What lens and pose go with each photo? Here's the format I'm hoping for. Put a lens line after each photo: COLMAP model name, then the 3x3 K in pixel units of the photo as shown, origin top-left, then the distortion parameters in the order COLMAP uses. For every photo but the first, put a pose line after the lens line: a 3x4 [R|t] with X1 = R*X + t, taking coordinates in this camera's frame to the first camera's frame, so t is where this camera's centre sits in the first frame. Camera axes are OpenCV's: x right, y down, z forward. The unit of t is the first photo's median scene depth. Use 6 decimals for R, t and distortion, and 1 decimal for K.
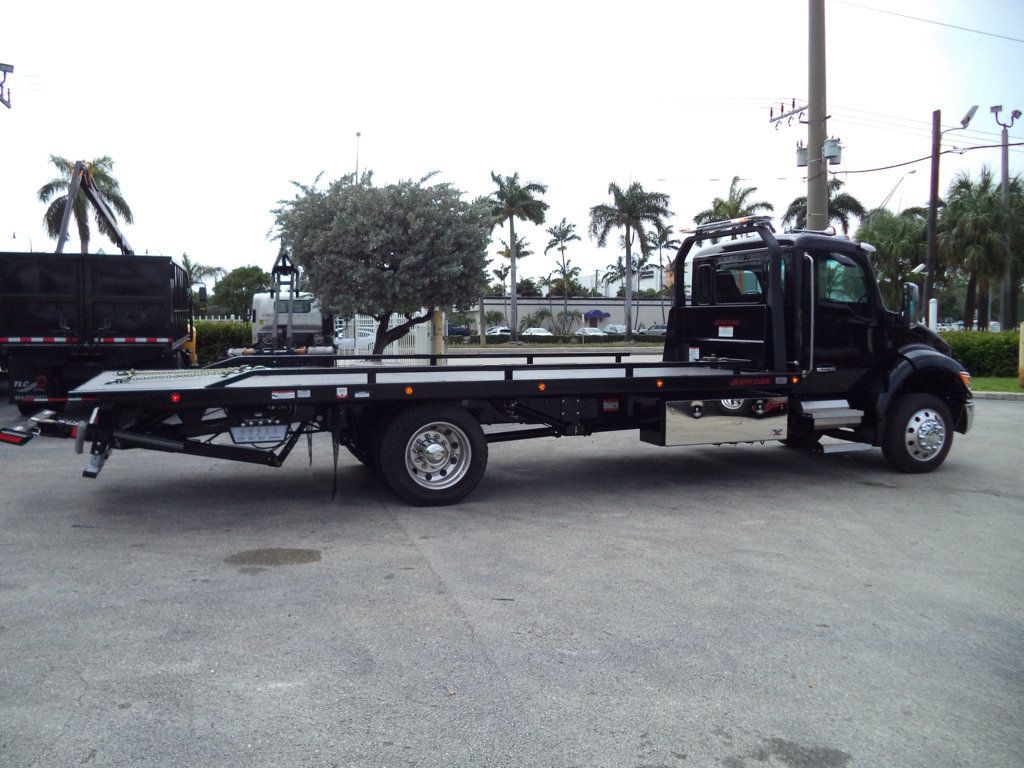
lens RADIAL K [[849.1, 0, 514.9], [0, 849.1, 390.2], [0, 0, 1]] dist [-0.026062, -0.002670]
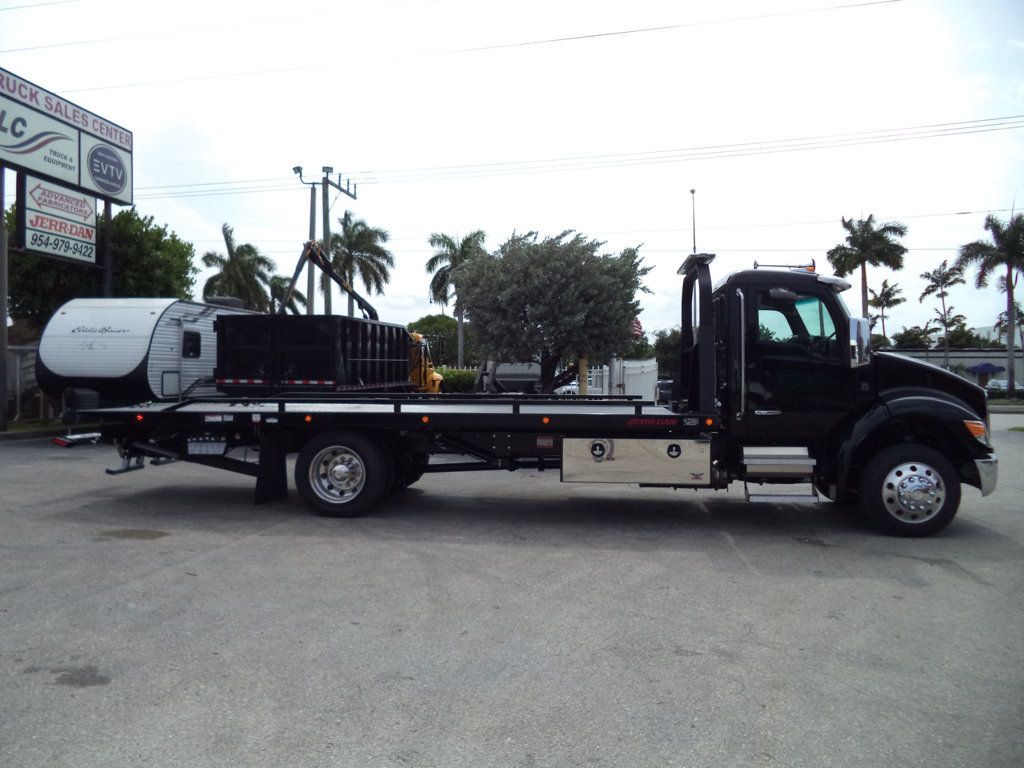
lens RADIAL K [[849.1, 0, 514.9], [0, 849.1, 390.2], [0, 0, 1]] dist [-0.026062, -0.002670]
pose [[0.889995, 0.008612, -0.455889, 0.516091], [-0.037966, 0.997749, -0.055271, 0.011991], [0.454387, 0.066499, 0.888319, 0.040022]]
